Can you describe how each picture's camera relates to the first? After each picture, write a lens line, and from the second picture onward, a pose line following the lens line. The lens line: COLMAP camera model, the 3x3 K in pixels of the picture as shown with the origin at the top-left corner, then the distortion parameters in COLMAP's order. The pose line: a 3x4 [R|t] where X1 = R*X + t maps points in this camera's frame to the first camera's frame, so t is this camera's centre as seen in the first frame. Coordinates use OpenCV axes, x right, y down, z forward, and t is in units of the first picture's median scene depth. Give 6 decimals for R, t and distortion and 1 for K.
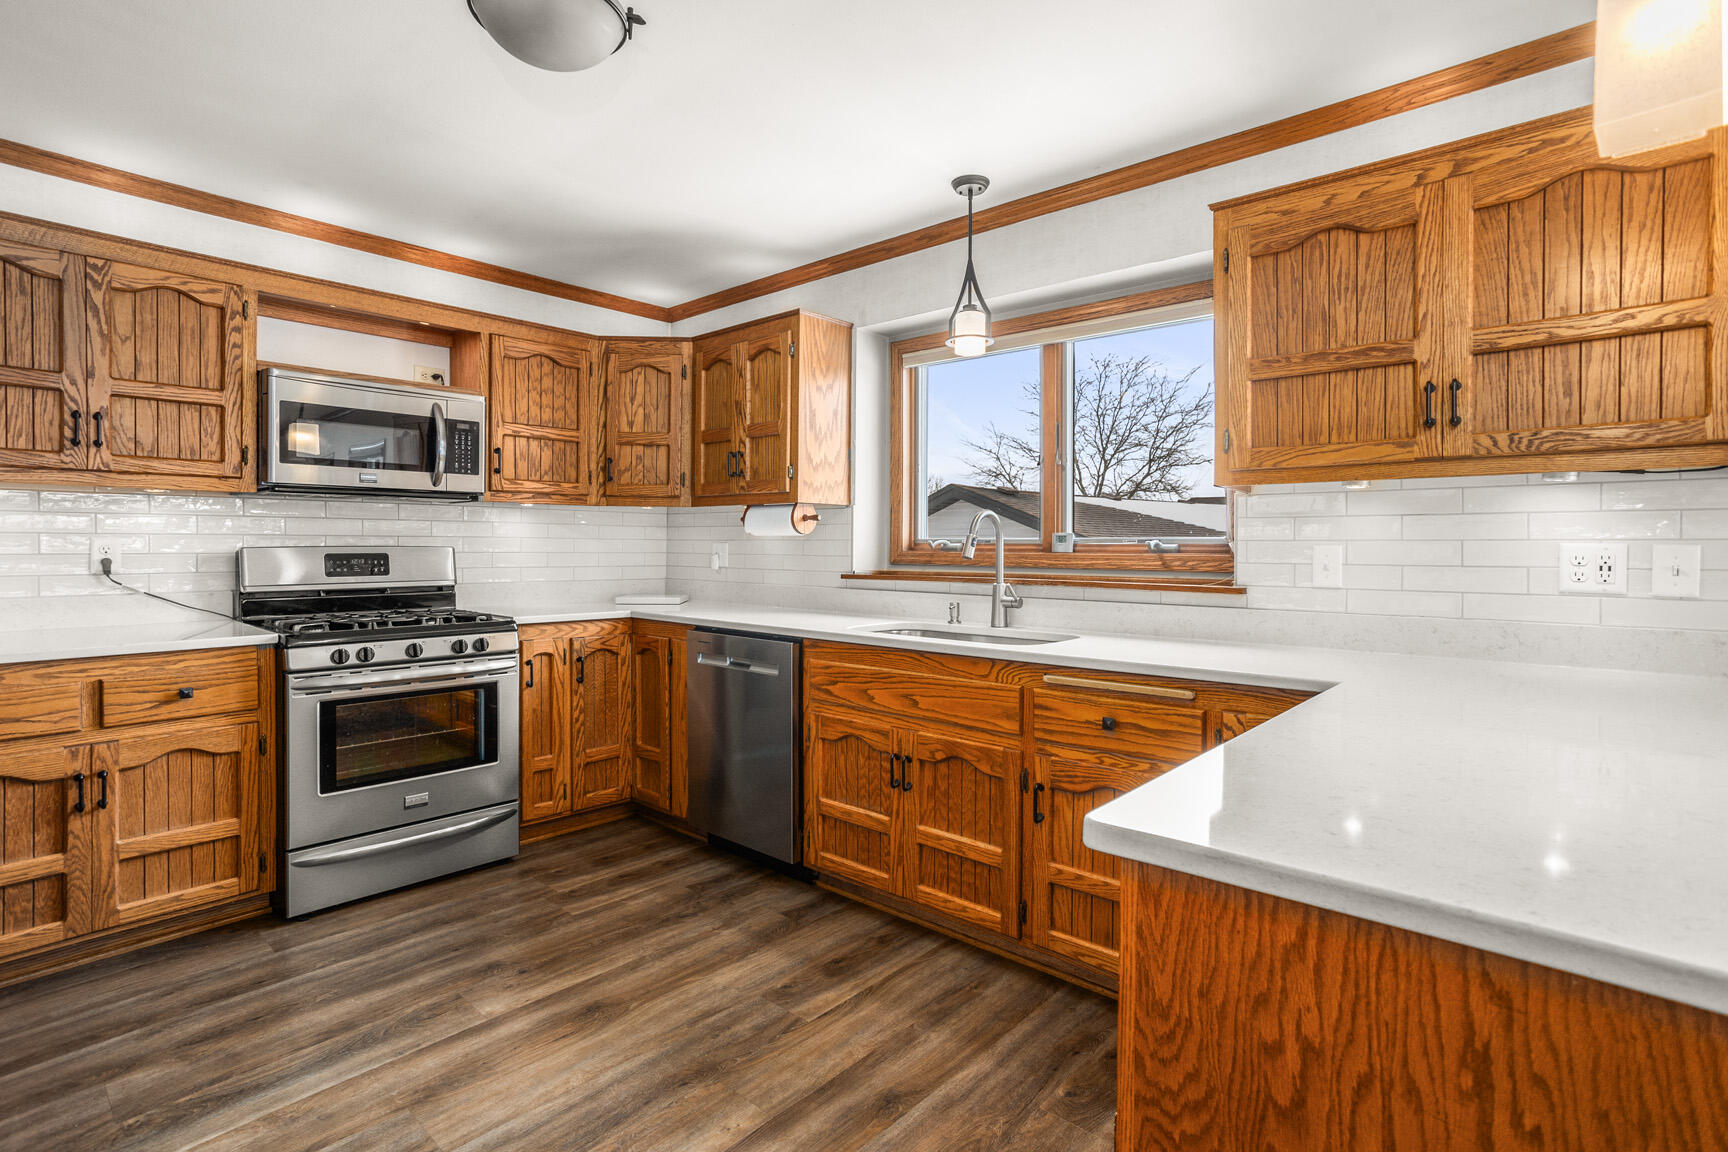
lens RADIAL K [[844.5, 0, 884.6], [0, 844.5, 550.5], [0, 0, 1]] dist [-0.032676, 0.019818]
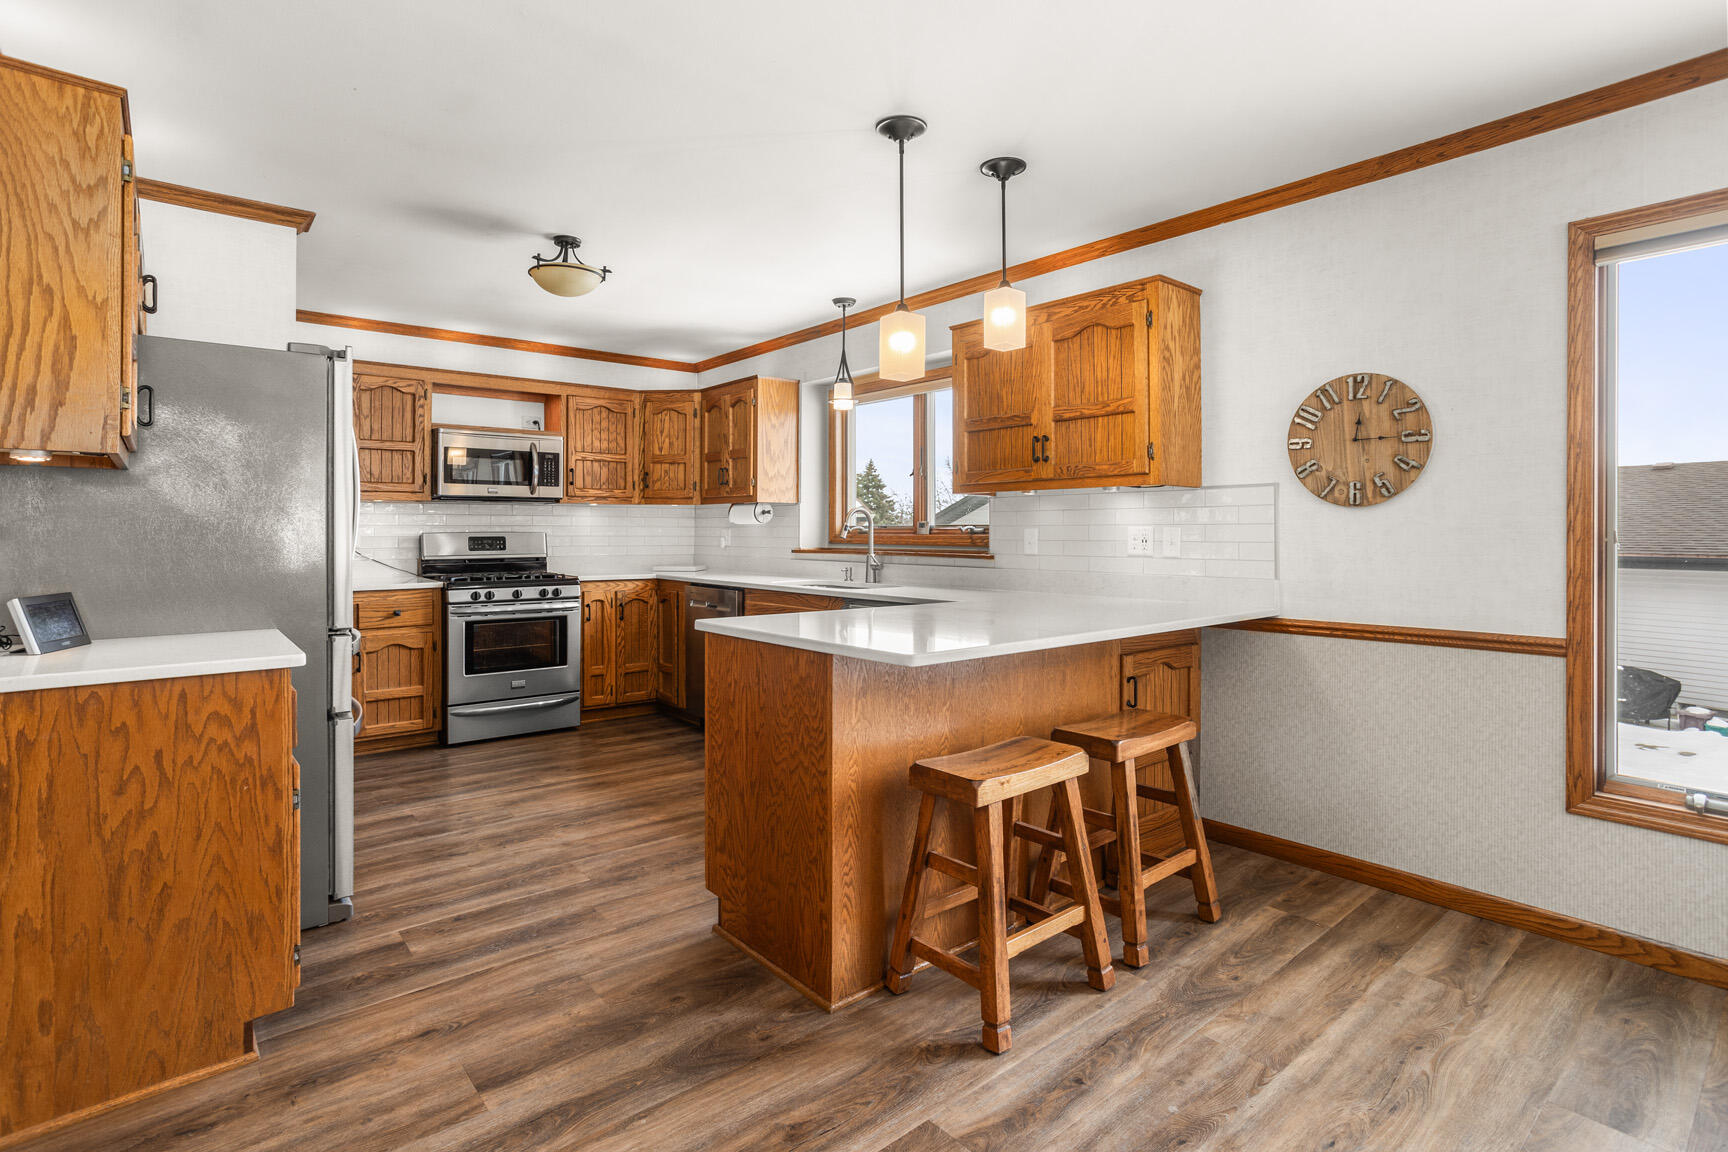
lens RADIAL K [[844.5, 0, 876.5], [0, 844.5, 527.1], [0, 0, 1]] dist [-0.032676, 0.019818]
pose [[0.989661, -0.004617, -0.143353, 0.369880], [0.002913, 0.999923, -0.012097, 0.007692], [0.143398, 0.011554, 0.989598, -0.531408]]
